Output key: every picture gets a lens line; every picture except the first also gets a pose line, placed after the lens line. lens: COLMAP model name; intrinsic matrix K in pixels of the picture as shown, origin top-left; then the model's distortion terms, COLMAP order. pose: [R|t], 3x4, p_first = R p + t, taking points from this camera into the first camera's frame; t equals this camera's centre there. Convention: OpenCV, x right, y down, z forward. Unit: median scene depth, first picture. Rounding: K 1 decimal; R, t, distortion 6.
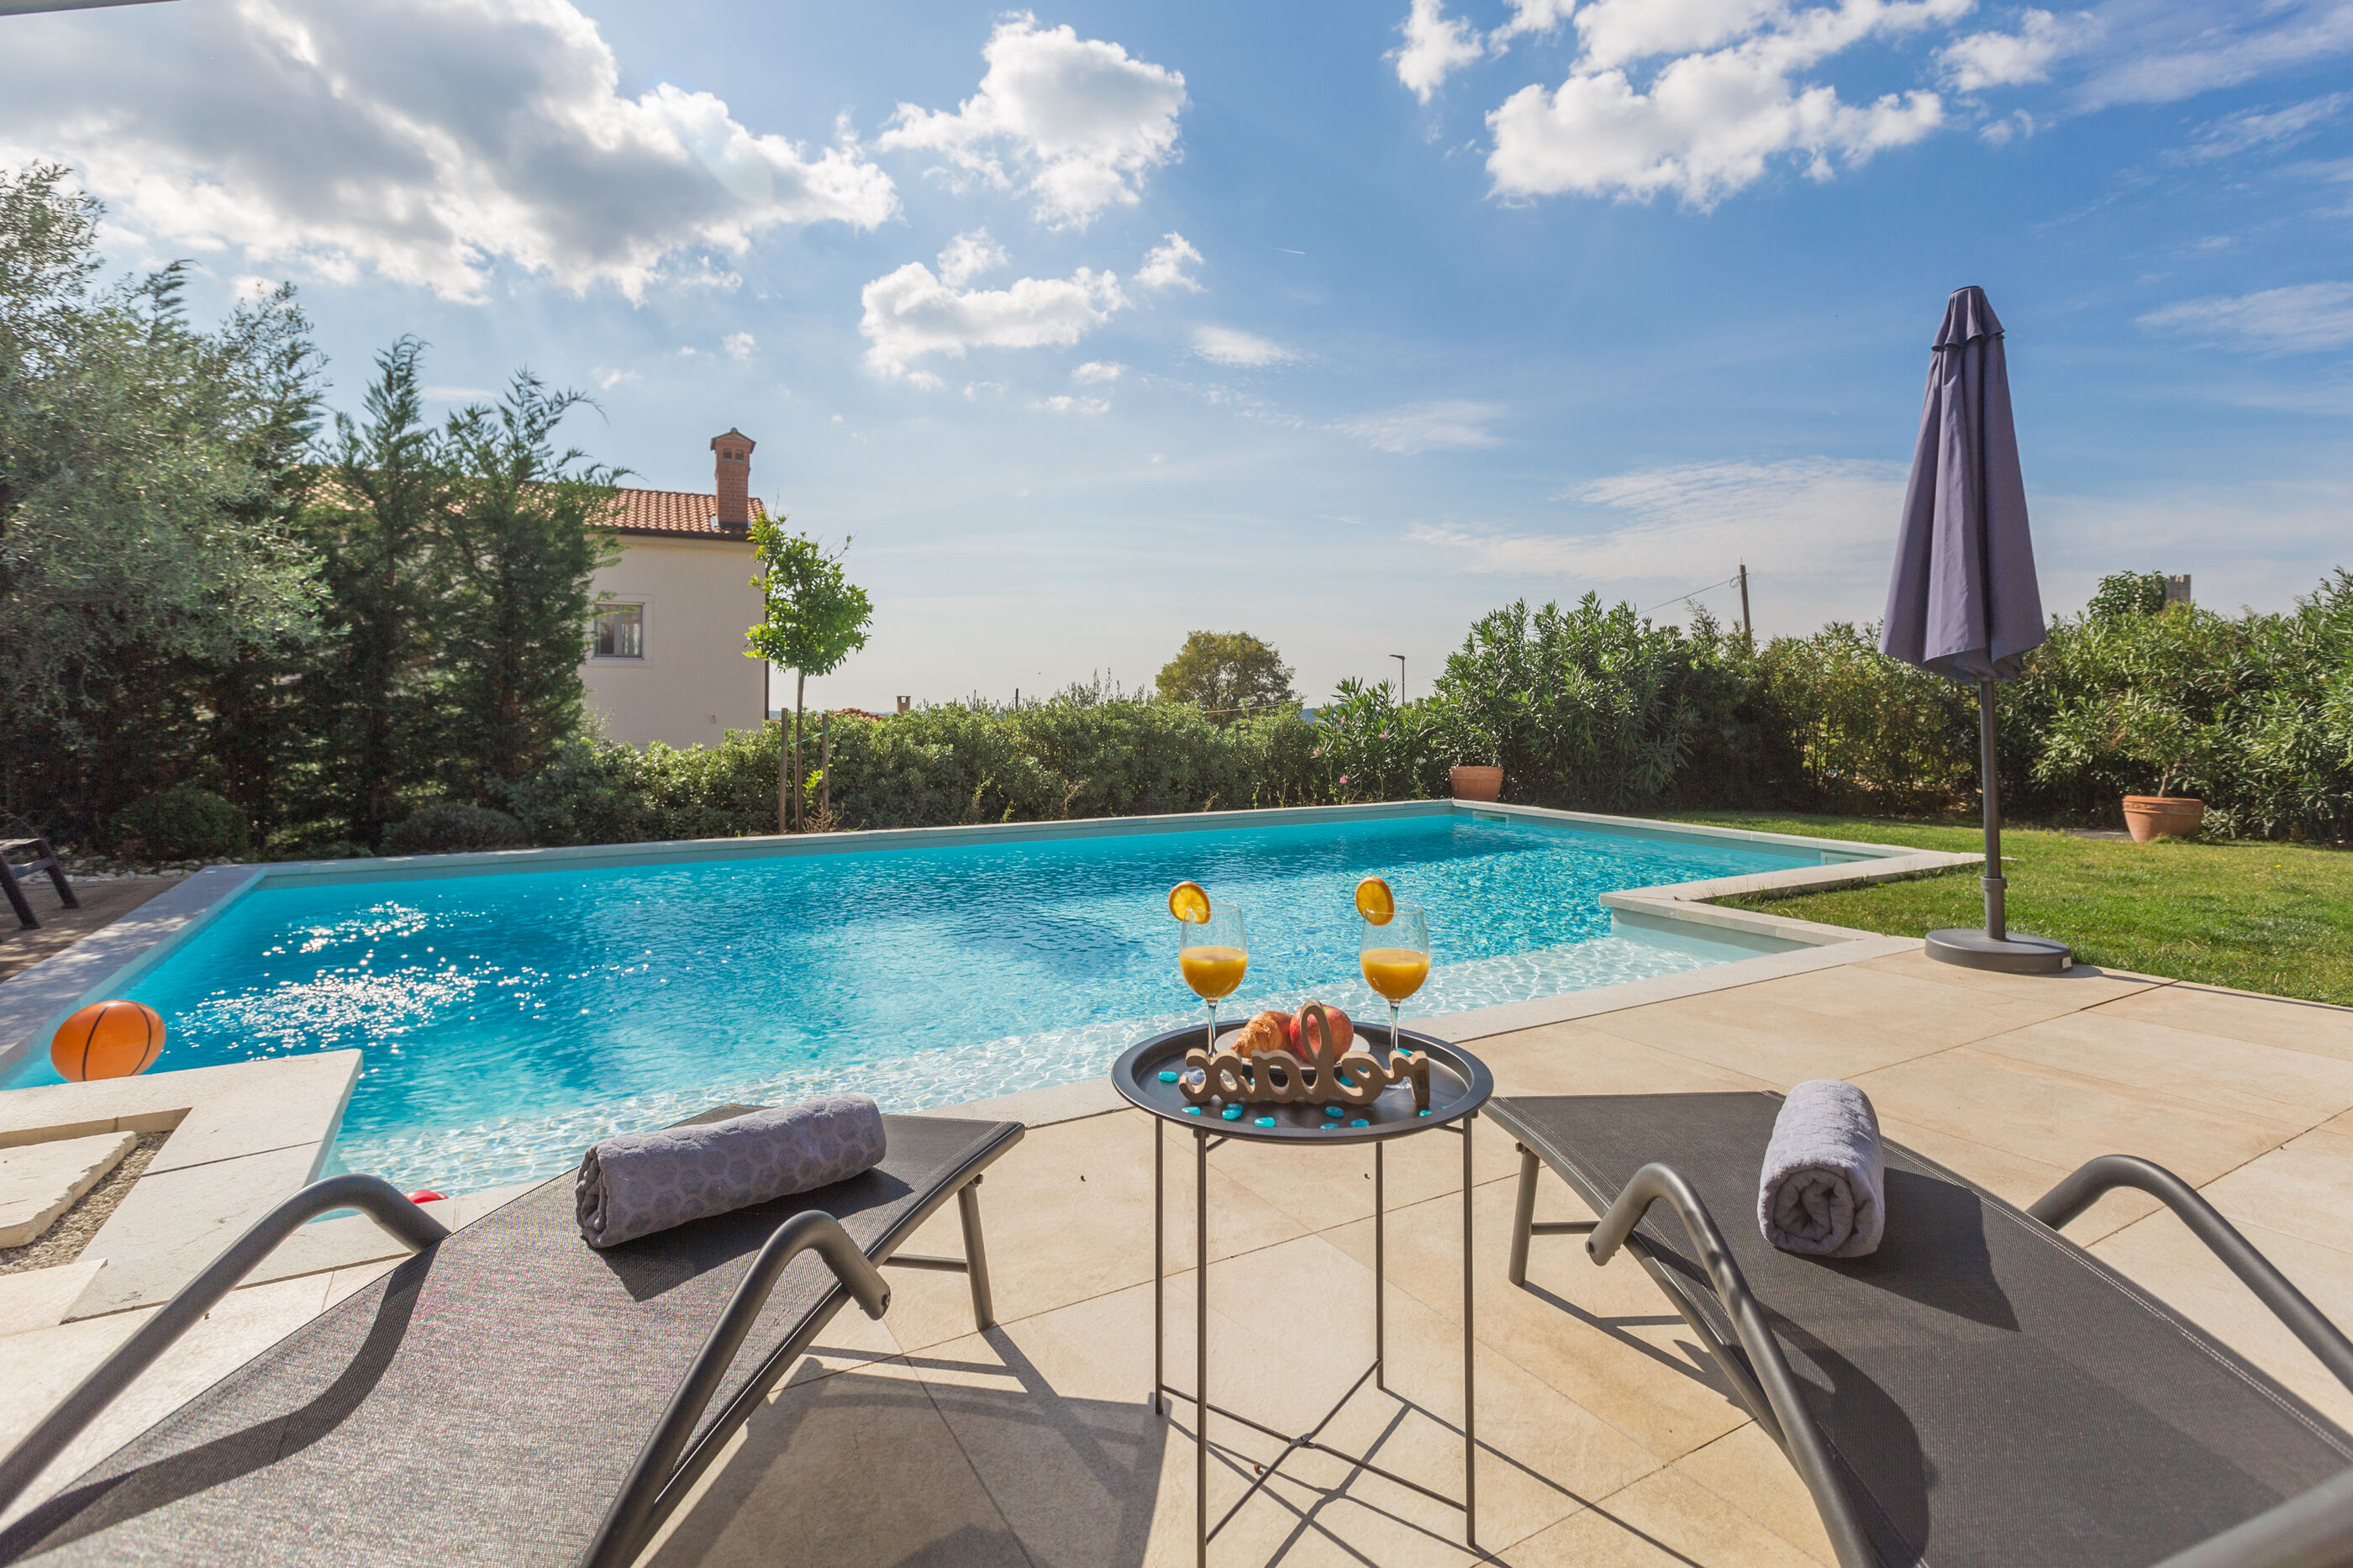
lens RADIAL K [[1138.8, 0, 1206.8], [0, 1138.8, 686.5], [0, 0, 1]] dist [0.005203, -0.000626]
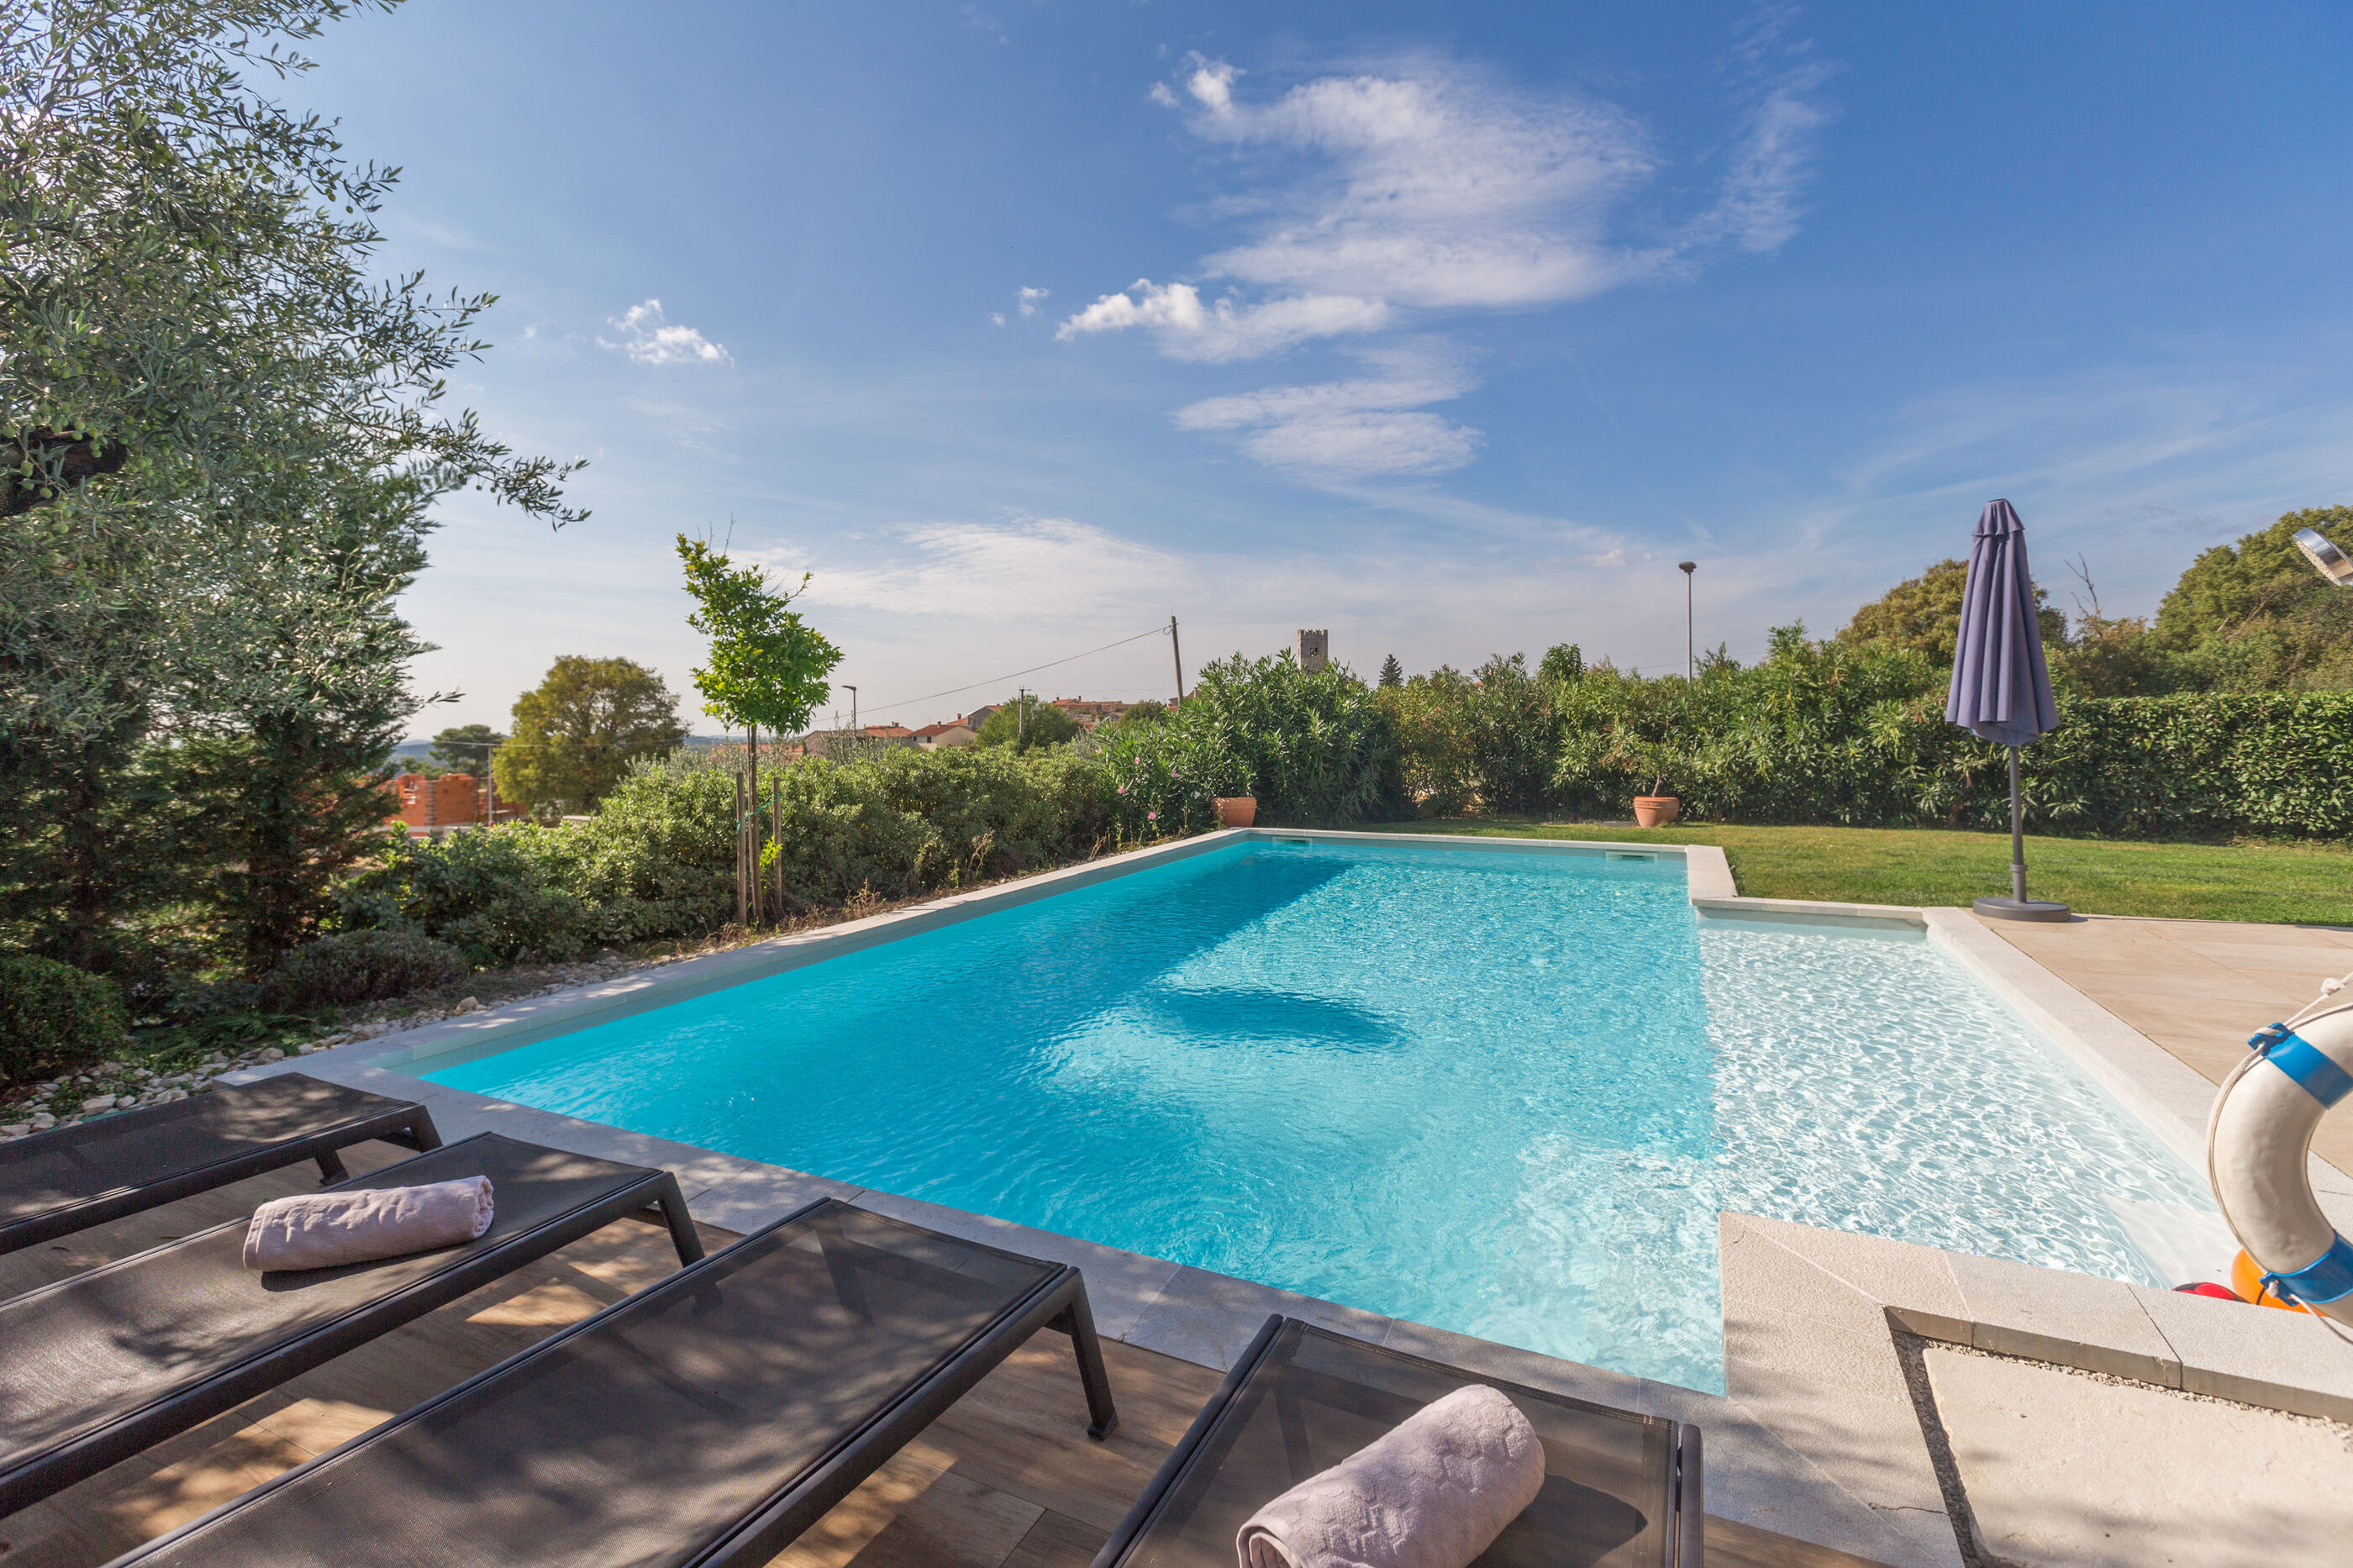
lens RADIAL K [[1073.5, 0, 1144.4], [0, 1073.5, 702.3], [0, 0, 1]] dist [-0.001887, 0.000340]
pose [[0.845085, -0.001409, 0.534629, -0.429078], [0.004686, 0.999978, -0.004771, -0.022397], [-0.534611, 0.006537, 0.845073, 0.135116]]
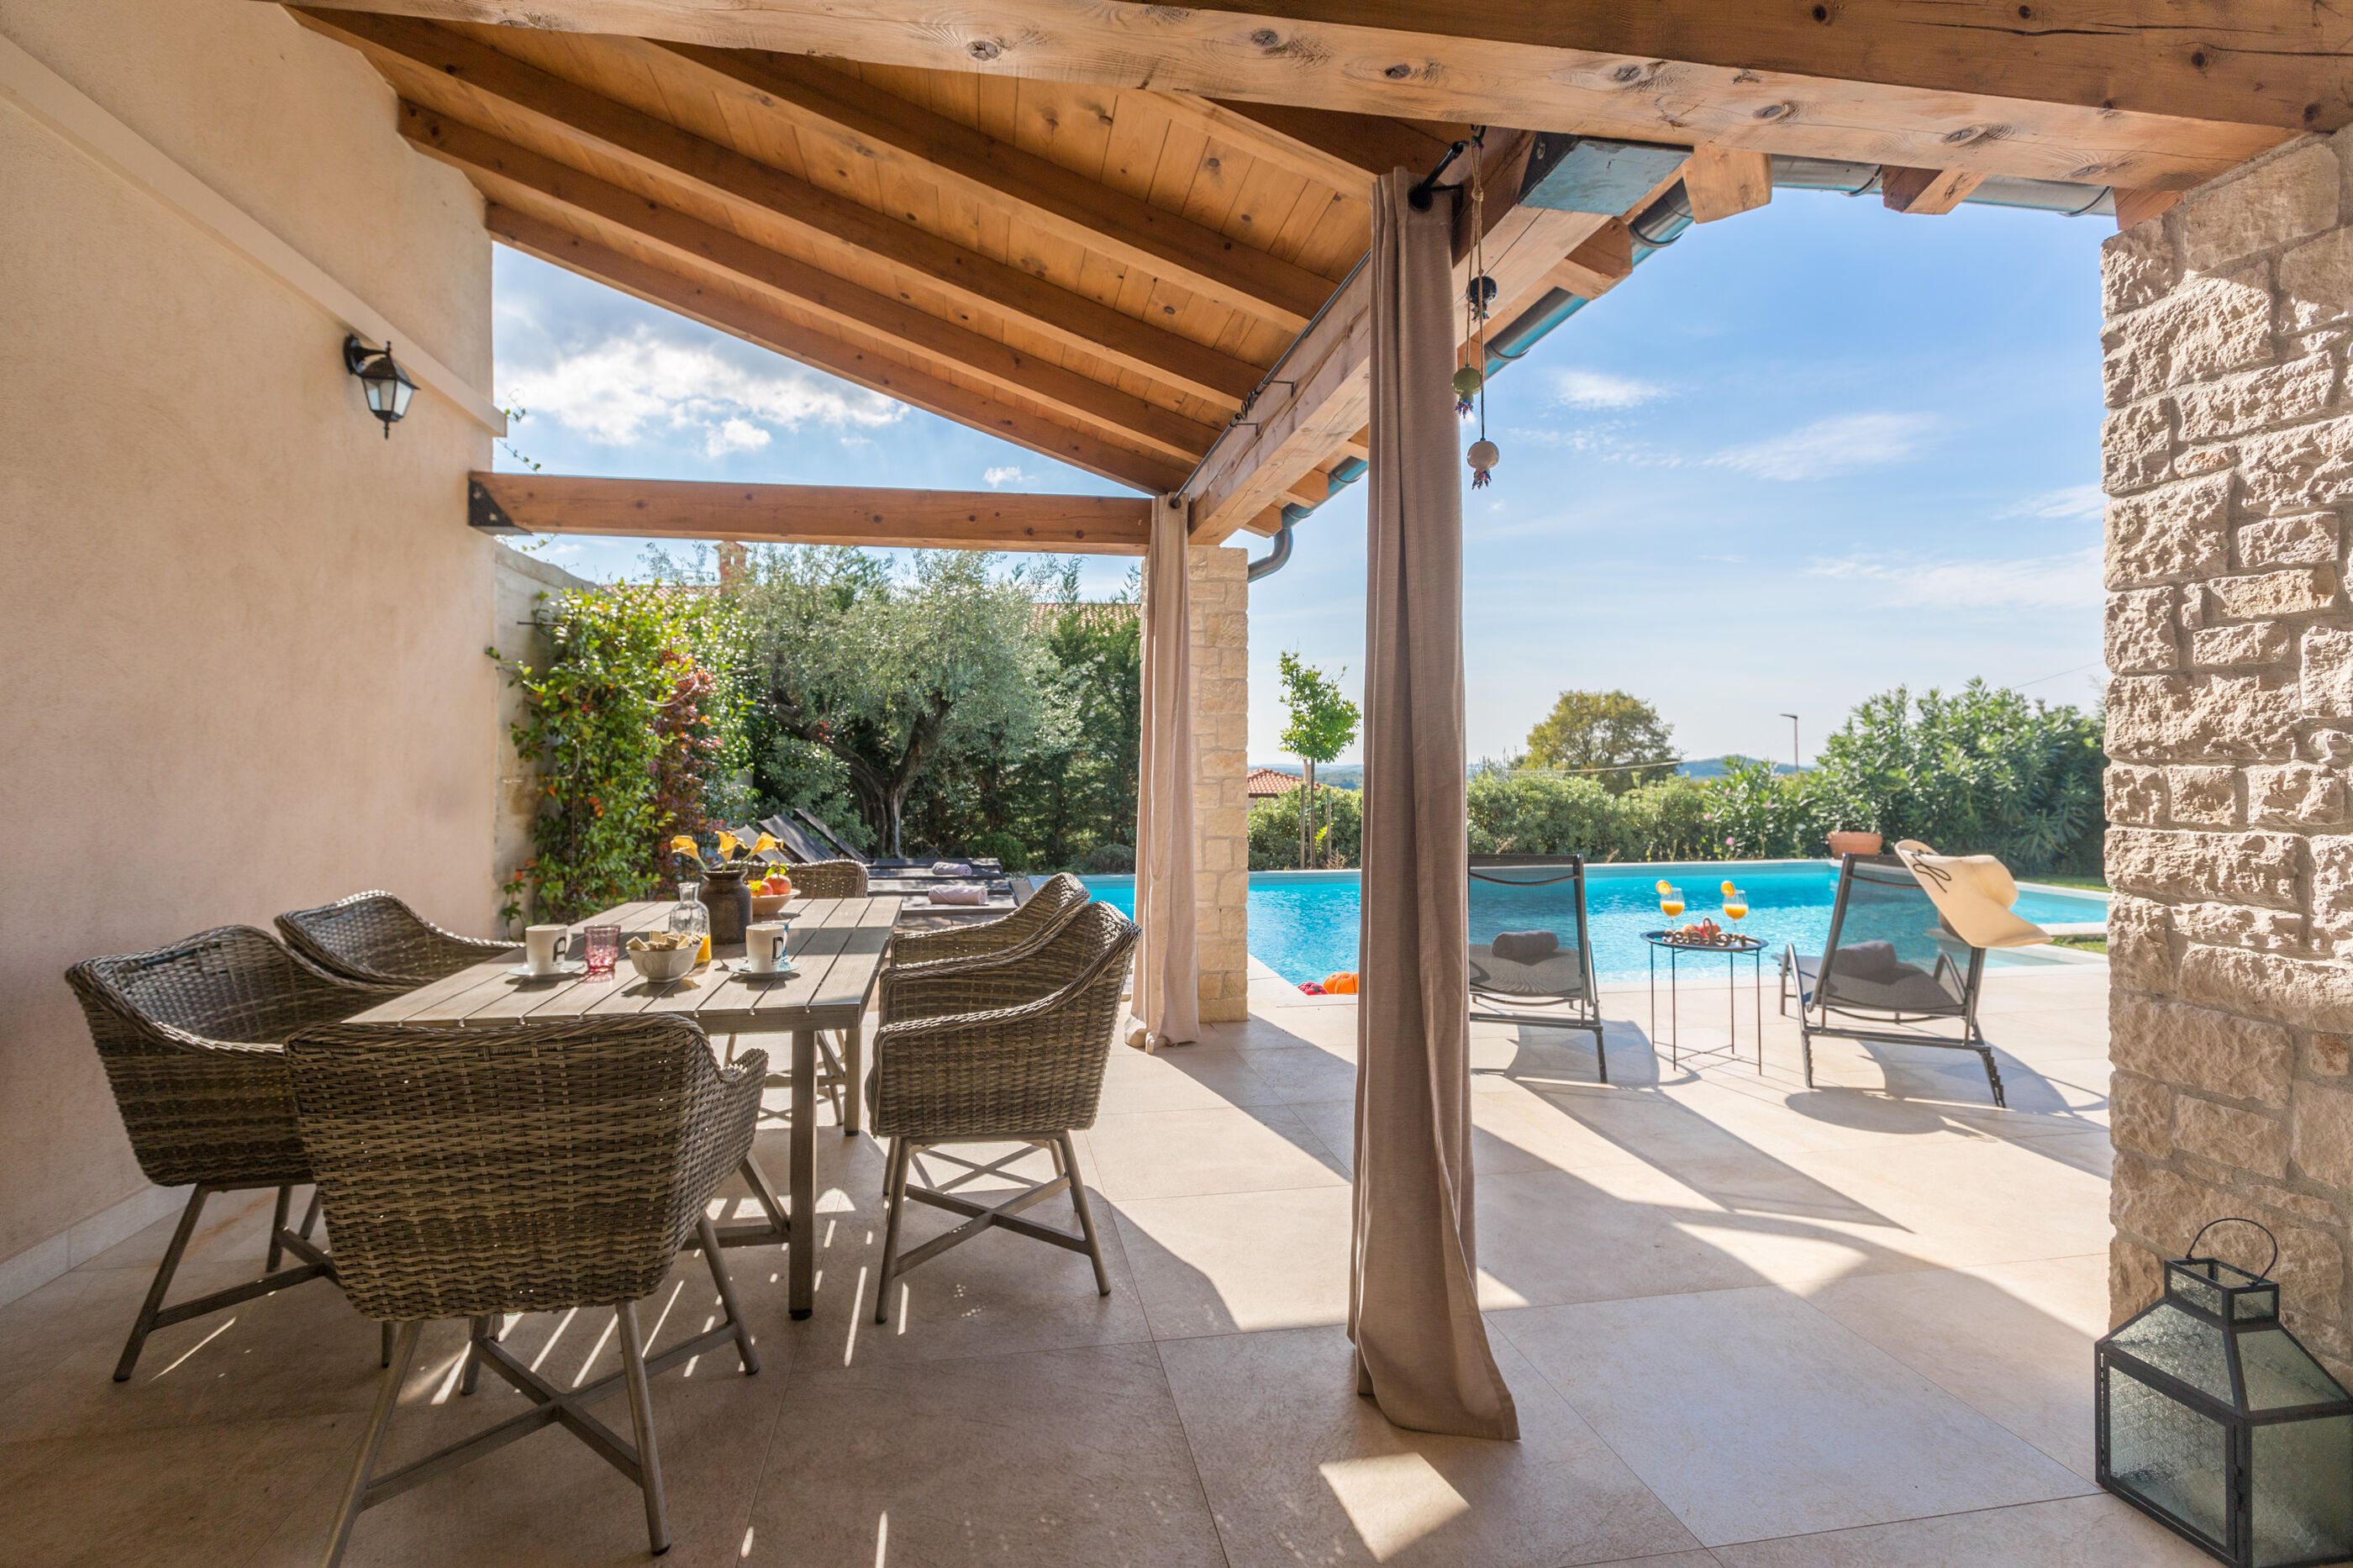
lens RADIAL K [[1073.5, 0, 1144.2], [0, 1073.5, 752.6], [0, 0, 1]] dist [-0.001887, 0.000340]
pose [[0.928482, -0.006900, -0.371312, -0.032401], [0.011013, 0.999899, 0.008958, -0.030340], [0.371213, -0.012407, 0.928465, -0.300193]]
